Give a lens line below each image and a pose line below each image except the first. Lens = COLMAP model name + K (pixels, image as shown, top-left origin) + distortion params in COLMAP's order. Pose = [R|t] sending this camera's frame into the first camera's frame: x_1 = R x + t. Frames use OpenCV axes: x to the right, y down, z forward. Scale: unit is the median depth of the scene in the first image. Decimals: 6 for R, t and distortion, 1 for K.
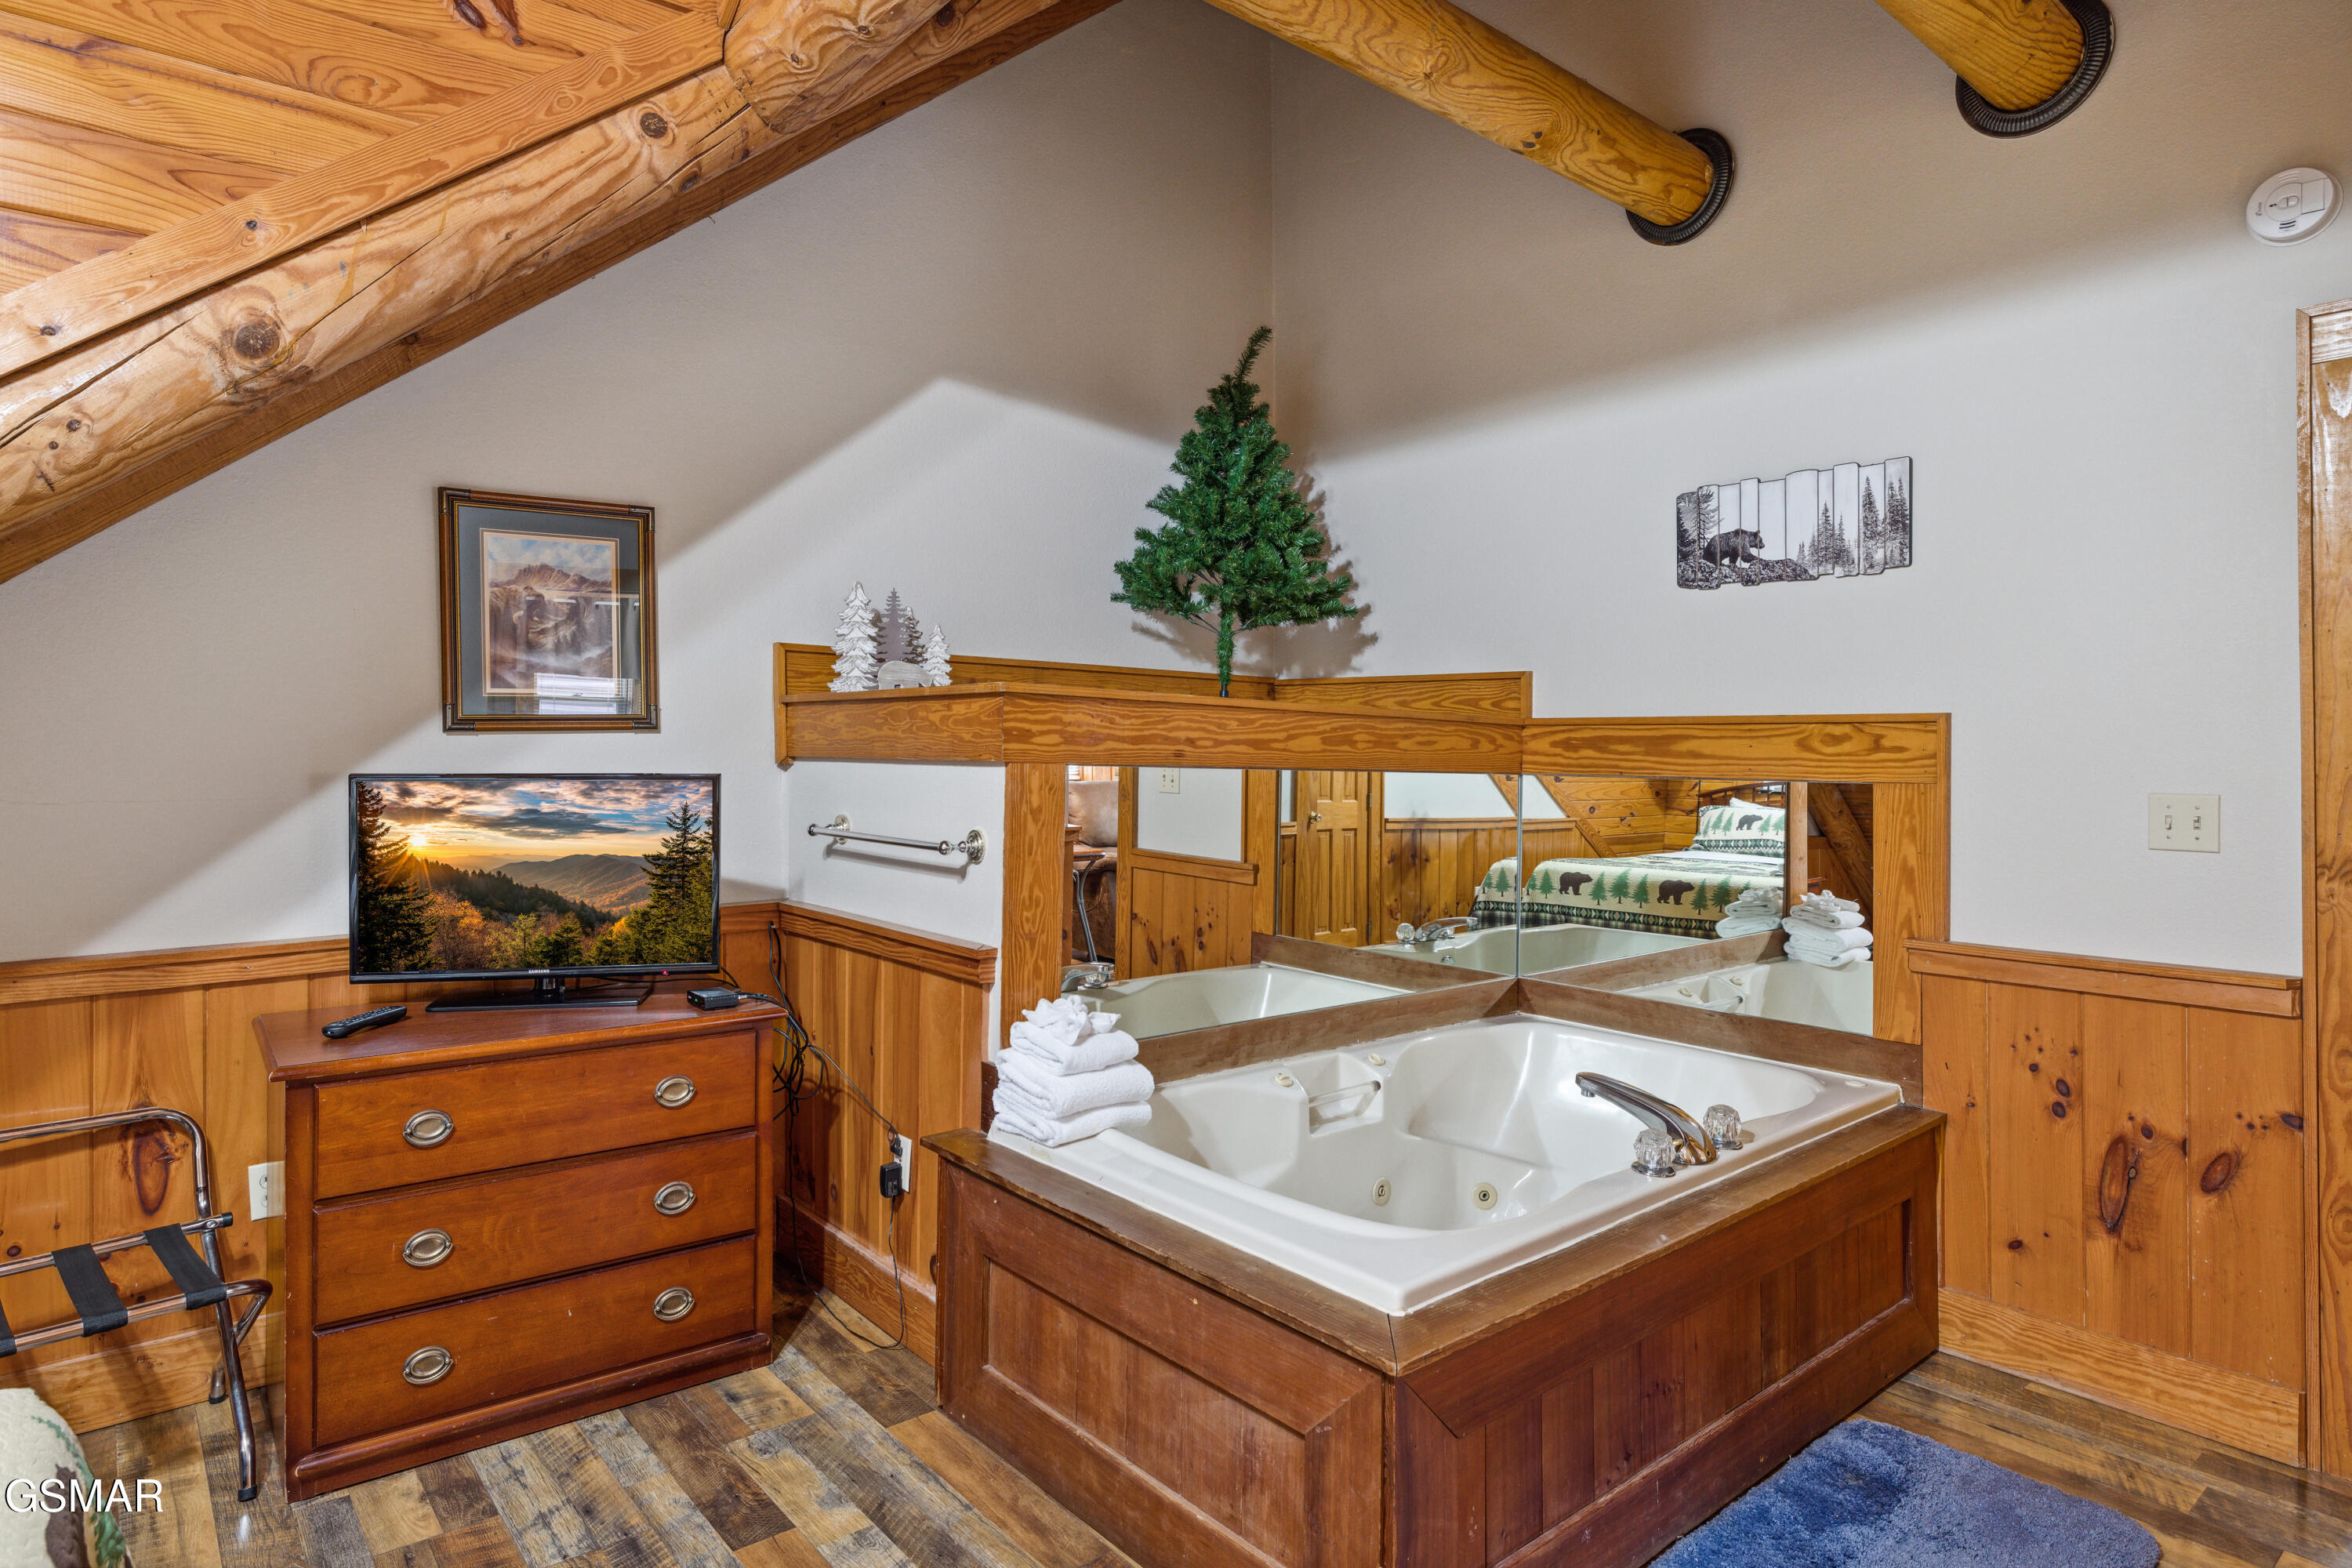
lens RADIAL K [[1306.3, 0, 1169.5], [0, 1306.3, 747.0], [0, 0, 1]] dist [-0.006048, 0.000123]
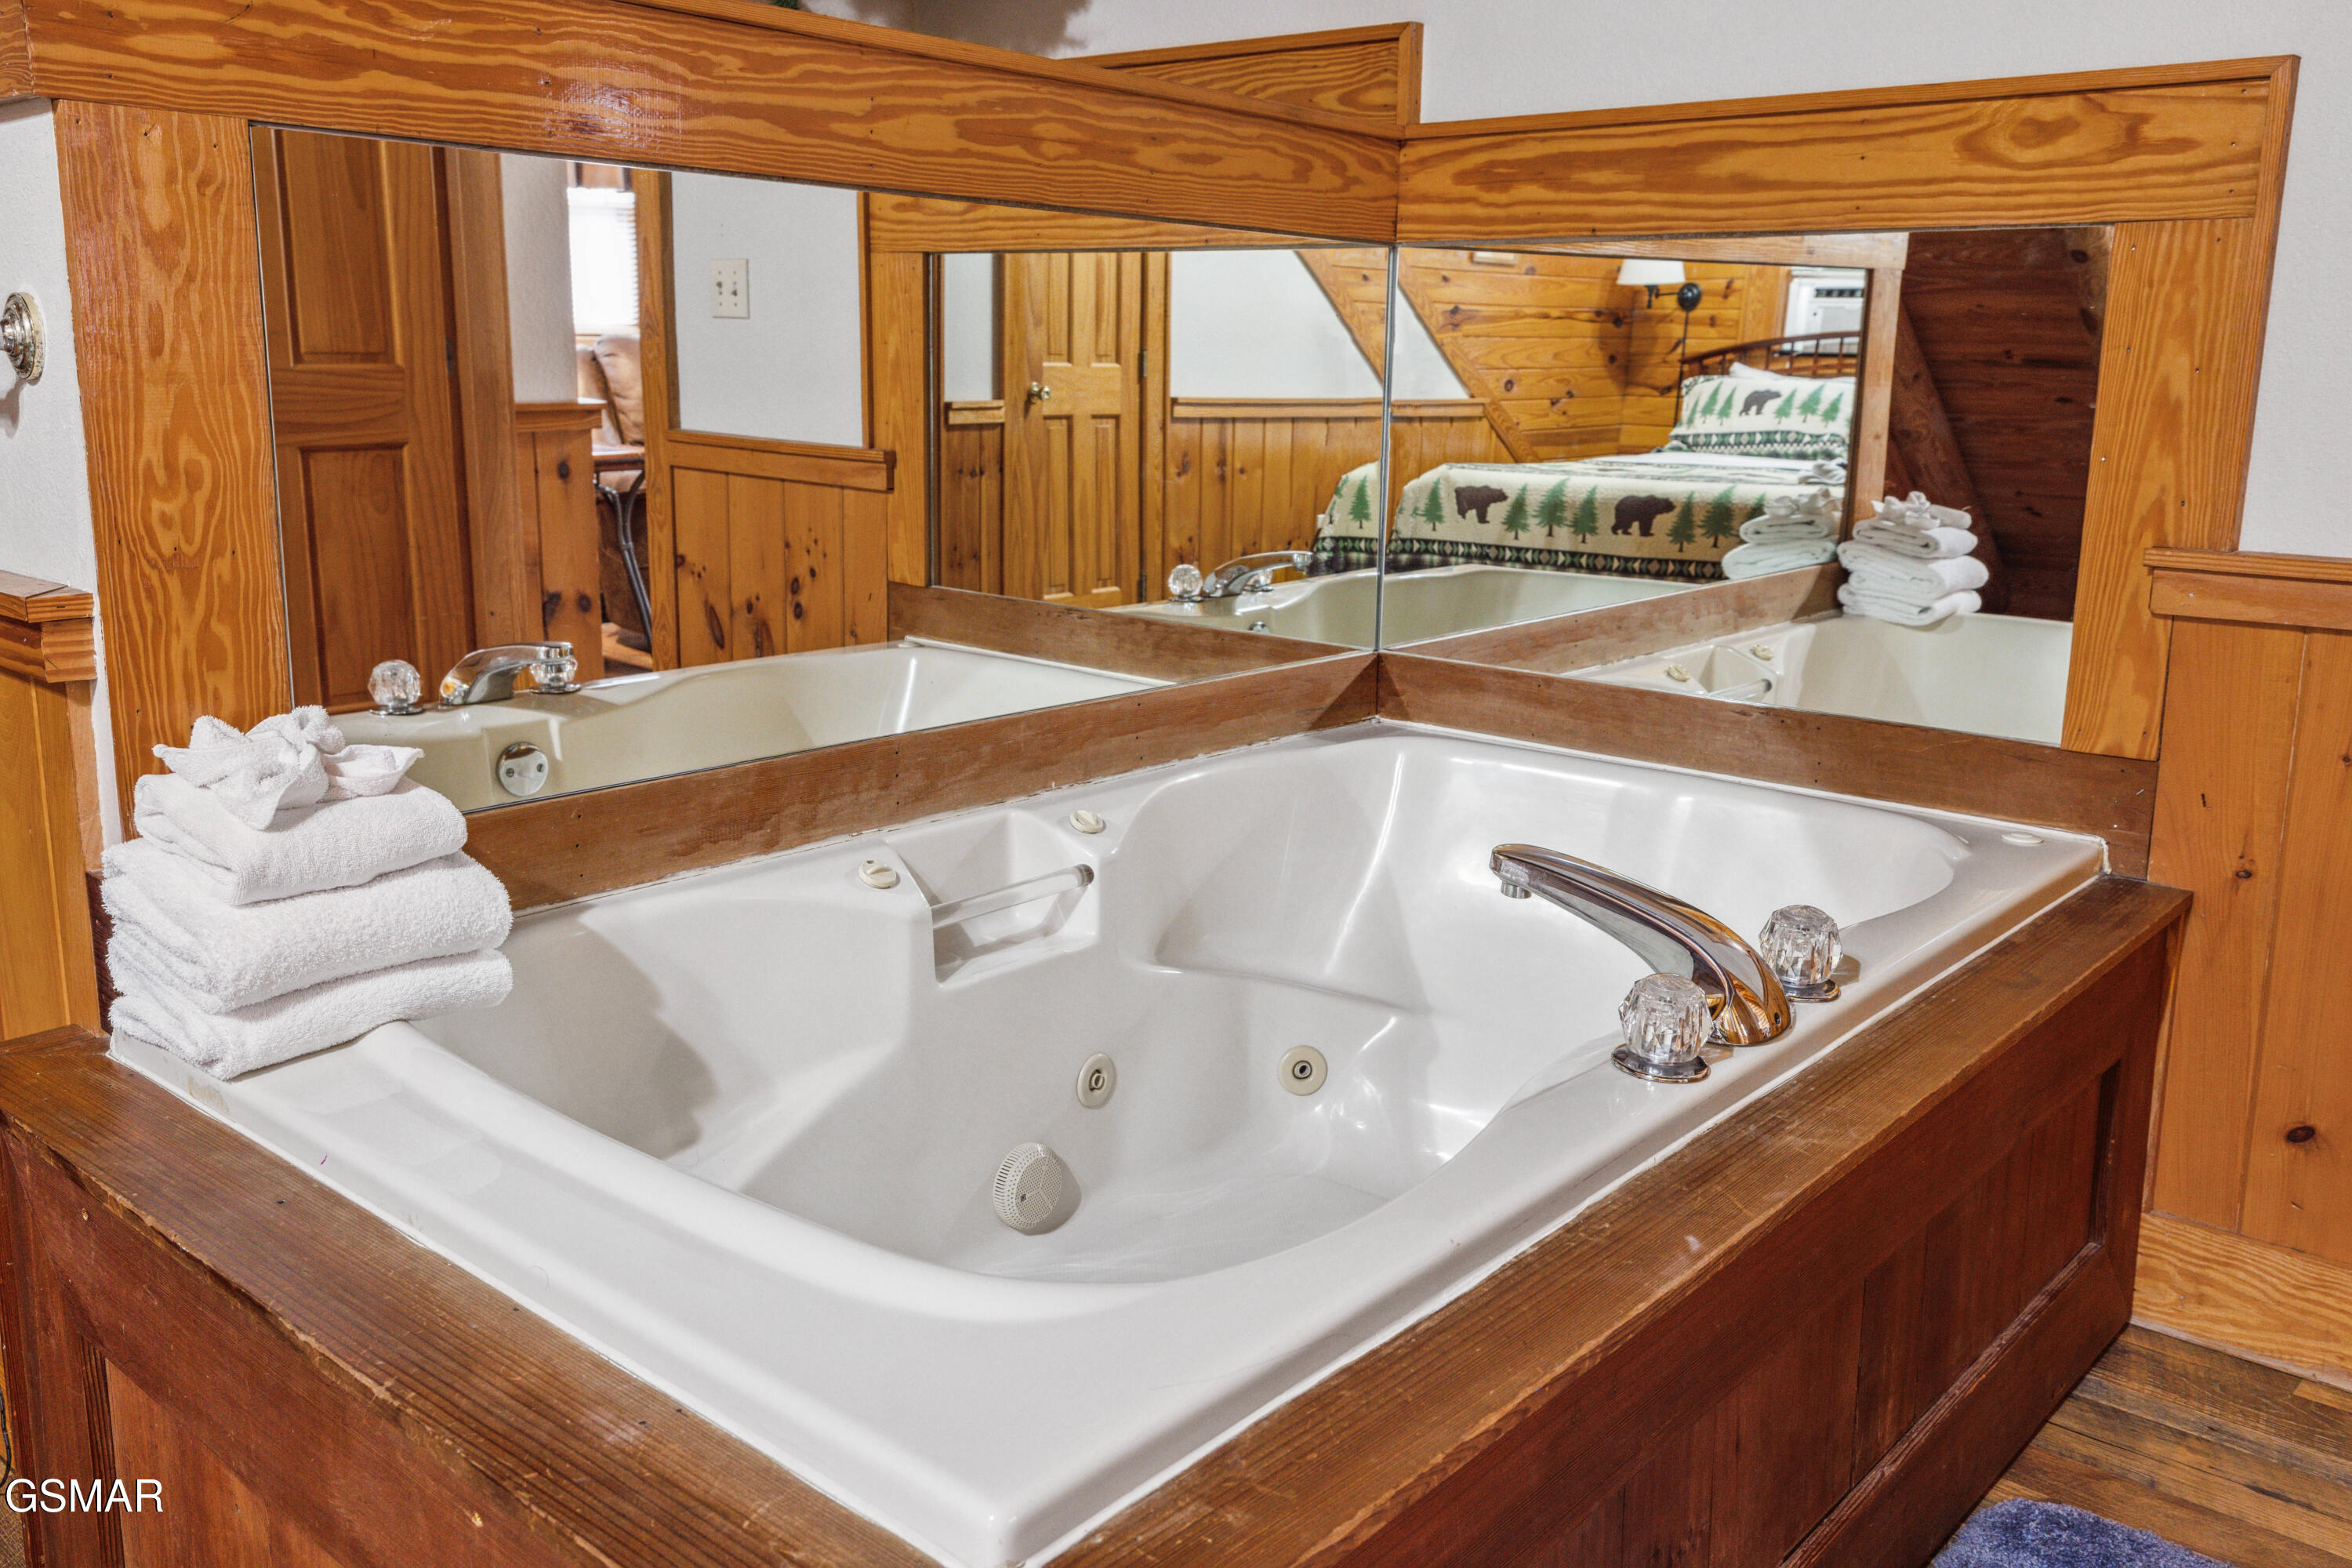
lens RADIAL K [[1956.9, 0, 1176.0], [0, 1956.9, 784.0], [0, 0, 1]] dist [0.002310, 0.005796]
pose [[0.988612, -0.032577, 0.146919, 0.088777], [-0.001547, 0.974036, 0.226389, 0.064148], [-0.150479, -0.224038, 0.962893, 0.312226]]
